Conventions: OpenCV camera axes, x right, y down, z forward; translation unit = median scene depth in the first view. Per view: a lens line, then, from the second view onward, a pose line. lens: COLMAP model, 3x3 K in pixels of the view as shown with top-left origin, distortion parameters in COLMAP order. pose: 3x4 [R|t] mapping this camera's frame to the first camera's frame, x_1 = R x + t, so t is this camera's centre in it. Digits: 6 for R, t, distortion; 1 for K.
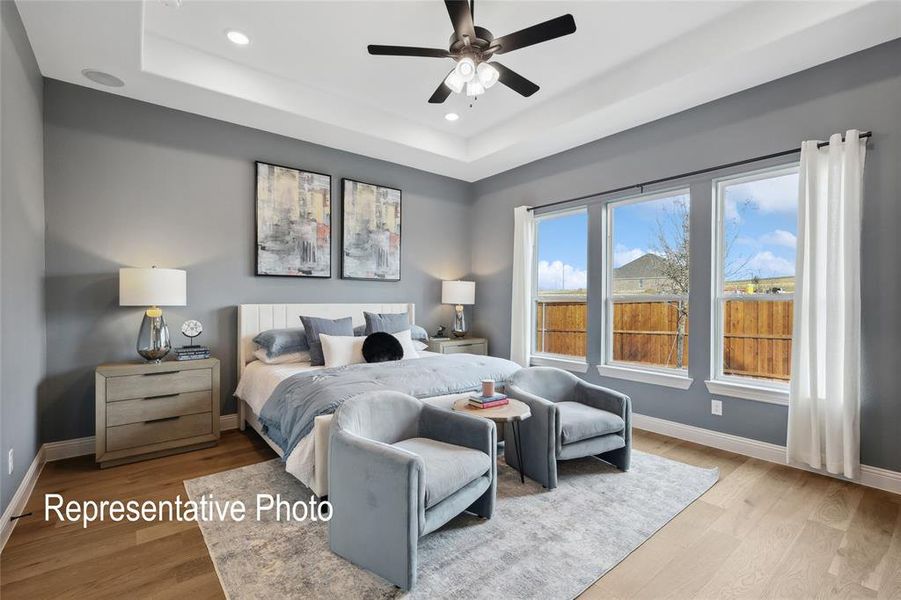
lens RADIAL K [[399.1, 0, 450.5], [0, 399.1, 300.0], [0, 0, 1]] dist [0.003088, 0.000350]
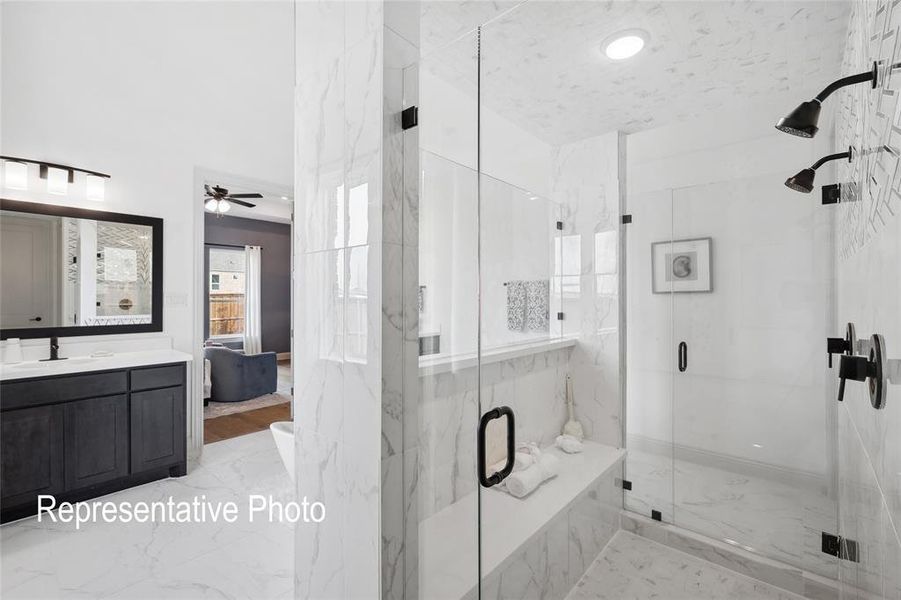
lens RADIAL K [[399.1, 0, 450.5], [0, 399.1, 300.0], [0, 0, 1]] dist [0.003088, 0.000350]
pose [[-0.176709, -0.000958, 0.984263, -2.097532], [0.003179, 0.999994, 0.001544, -0.014564], [-0.984258, 0.003401, -0.176705, 0.100542]]
